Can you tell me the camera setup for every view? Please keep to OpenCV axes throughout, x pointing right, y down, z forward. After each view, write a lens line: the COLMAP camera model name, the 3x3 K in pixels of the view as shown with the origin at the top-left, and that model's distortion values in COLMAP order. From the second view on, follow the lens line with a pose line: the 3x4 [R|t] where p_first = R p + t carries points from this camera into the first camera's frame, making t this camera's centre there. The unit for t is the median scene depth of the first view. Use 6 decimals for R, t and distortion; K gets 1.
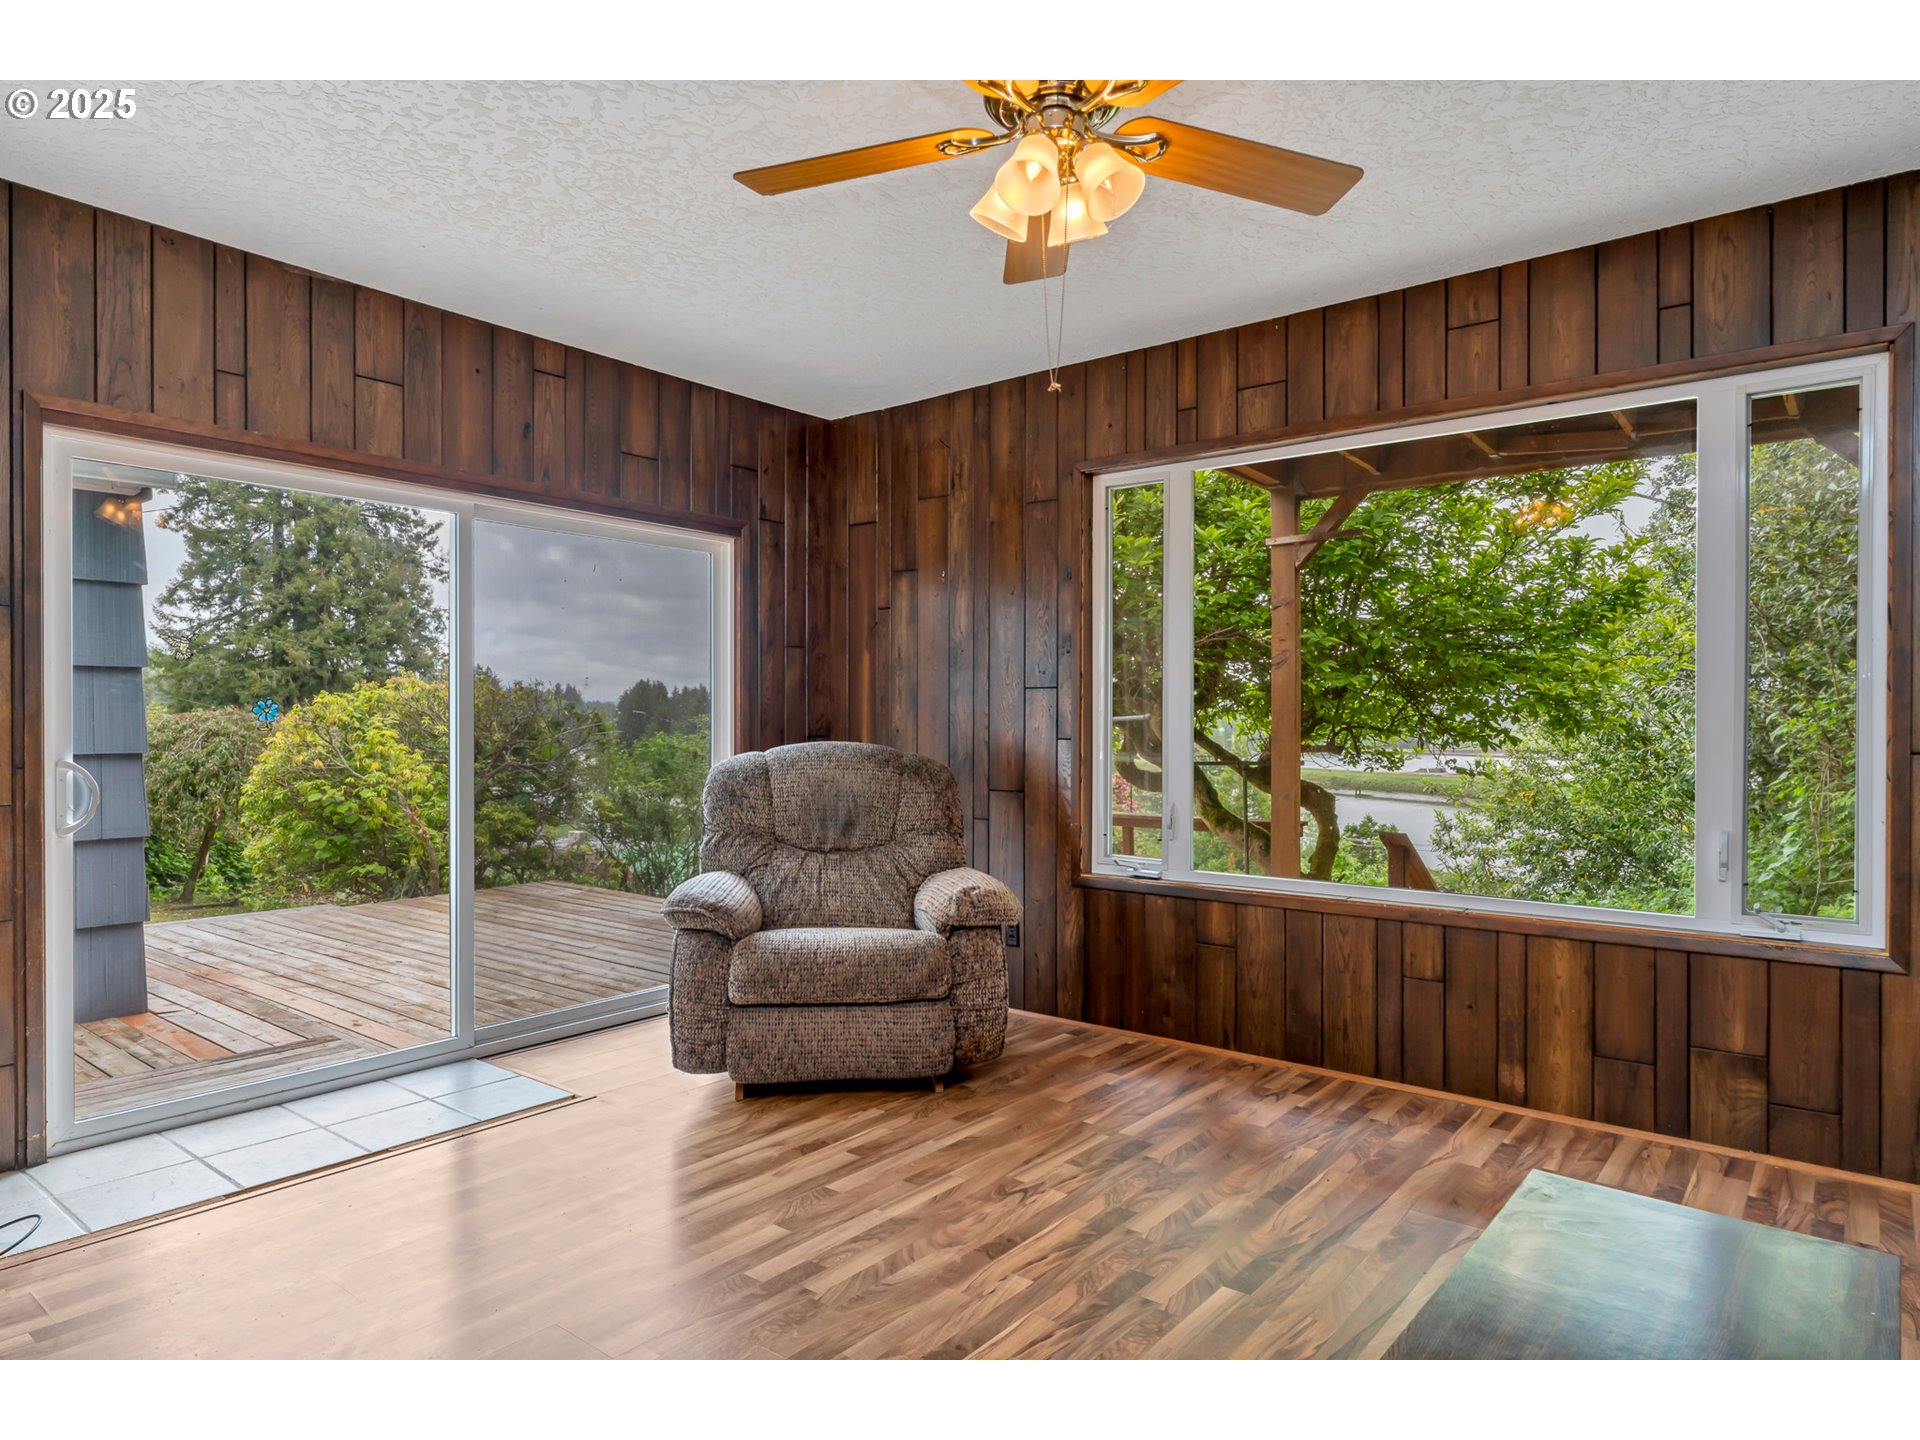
lens RADIAL K [[1141.1, 0, 959.0], [0, 1141.1, 723.9], [0, 0, 1]] dist [-0.002823, -0.001137]
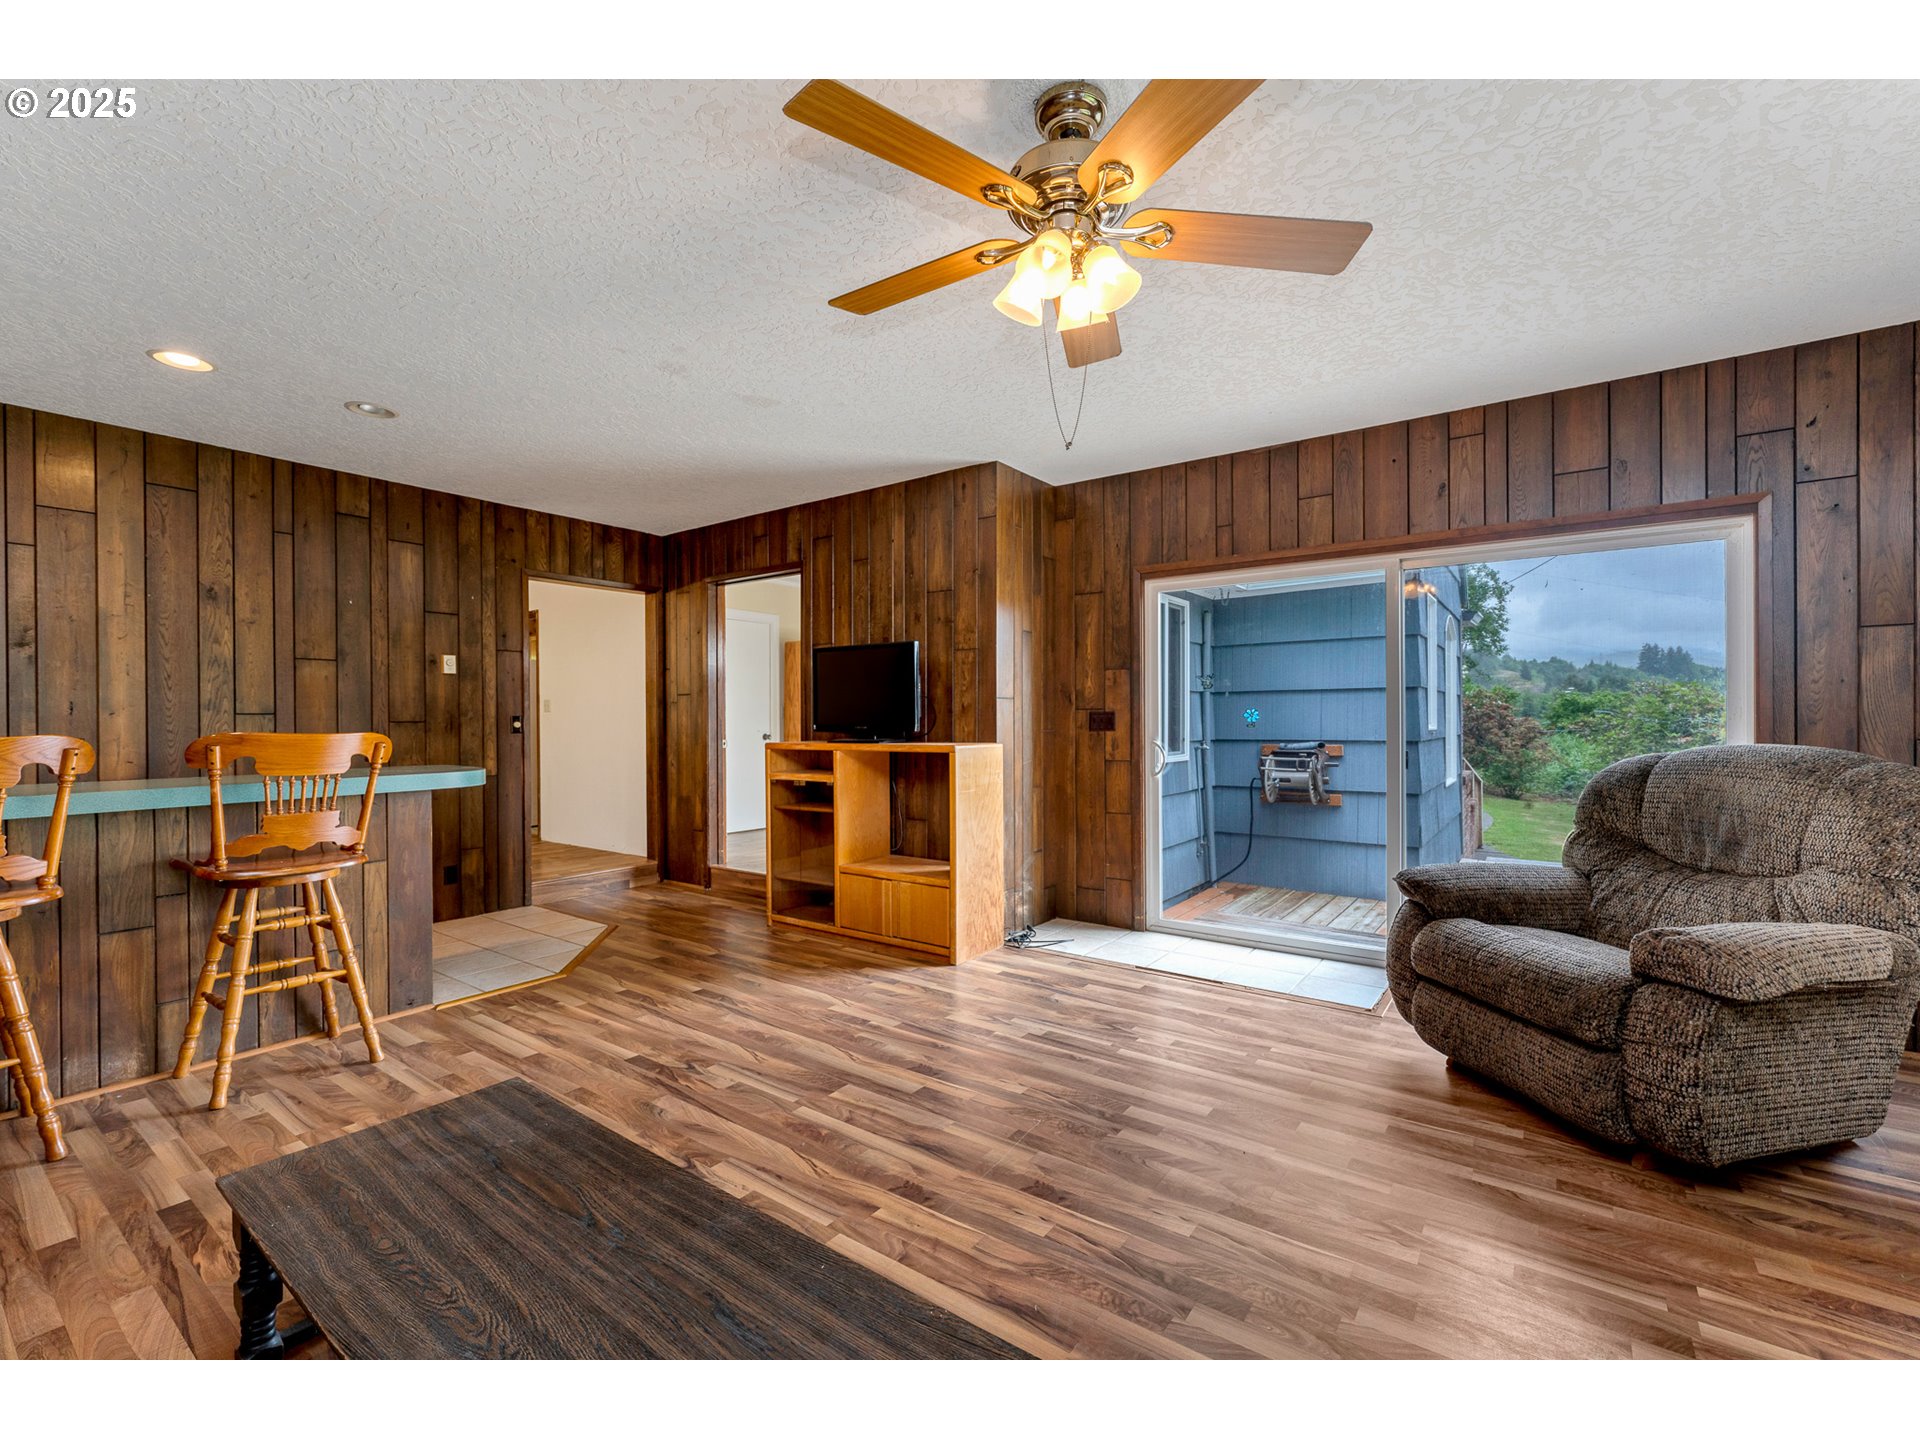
lens RADIAL K [[781.5, 0, 964.4], [0, 781.5, 723.5], [0, 0, 1]] dist [-0.003537, 0.000186]
pose [[0.074991, 0.000522, -0.997184, 0.525980], [0.000268, 1.000000, 0.000544, -0.000146], [0.997184, -0.000308, 0.074991, 0.486226]]
